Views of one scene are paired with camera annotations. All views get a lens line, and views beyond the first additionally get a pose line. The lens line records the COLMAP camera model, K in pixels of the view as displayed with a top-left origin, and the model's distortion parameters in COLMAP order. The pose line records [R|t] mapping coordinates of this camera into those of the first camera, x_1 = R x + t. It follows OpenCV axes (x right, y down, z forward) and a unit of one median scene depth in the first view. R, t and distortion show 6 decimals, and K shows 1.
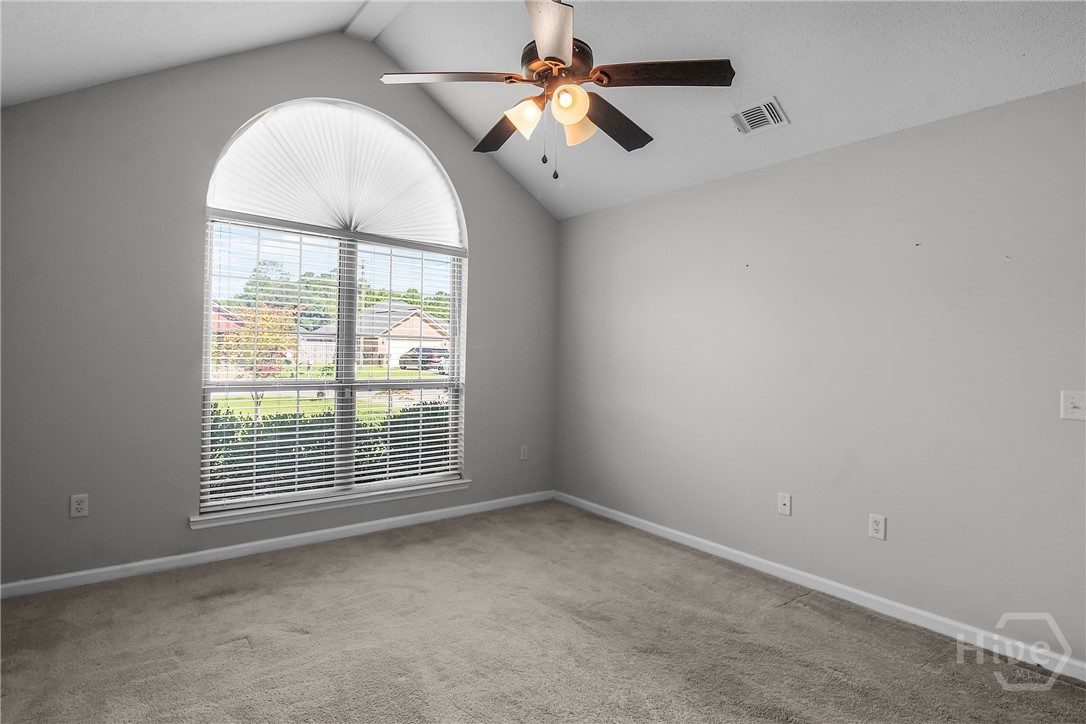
lens RADIAL K [[556.6, 0, 545.8], [0, 556.6, 349.7], [0, 0, 1]] dist [0.005353, -0.010352]
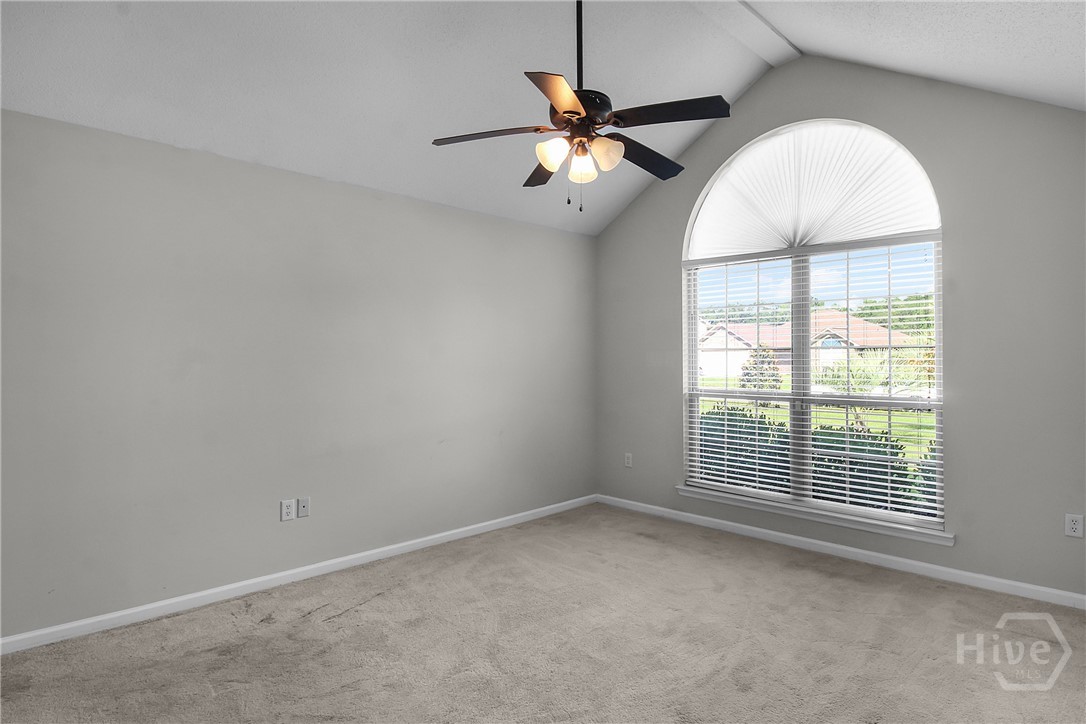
lens RADIAL K [[556.6, 0, 545.8], [0, 556.6, 349.7], [0, 0, 1]] dist [0.005353, -0.010352]
pose [[0.142322, -0.040833, -0.988978, 0.669042], [0.005624, 0.999166, -0.040445, 0.016041], [0.989804, 0.000194, 0.142433, 0.449507]]
